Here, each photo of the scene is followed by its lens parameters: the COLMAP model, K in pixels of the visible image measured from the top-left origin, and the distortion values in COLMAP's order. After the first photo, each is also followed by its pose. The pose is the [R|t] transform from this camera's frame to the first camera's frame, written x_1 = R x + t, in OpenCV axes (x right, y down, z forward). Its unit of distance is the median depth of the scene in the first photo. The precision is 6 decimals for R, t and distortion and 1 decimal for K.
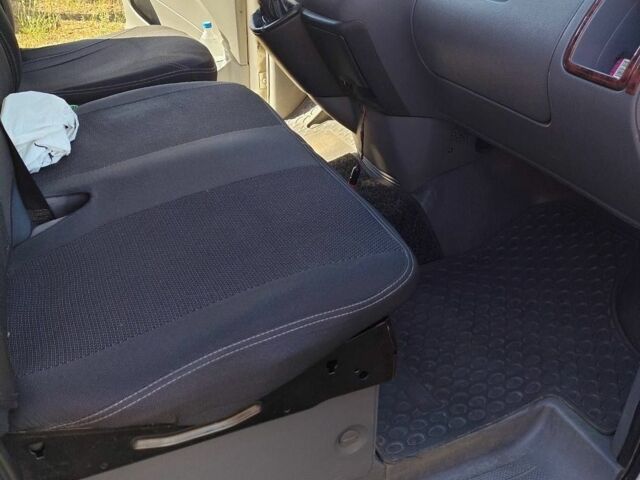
lens RADIAL K [[623.6, 0, 320.0], [0, 623.6, 240.0], [0, 0, 1]] dist [0.043733, 0.003957]
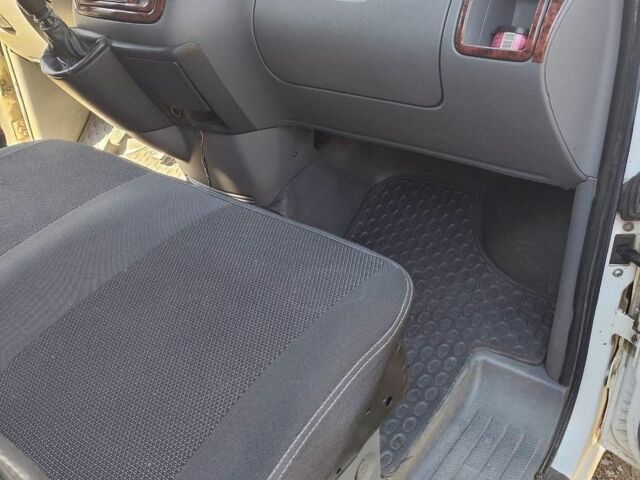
lens RADIAL K [[616.9, 0, 320.0], [0, 616.9, 240.0], [0, 0, 1]] dist [0.070794, -0.008954]
pose [[0.874462, -0.298769, 0.382169, -0.217296], [0.300441, 0.952103, 0.056871, -0.072158], [-0.380855, 0.065088, 0.922341, 0.107531]]
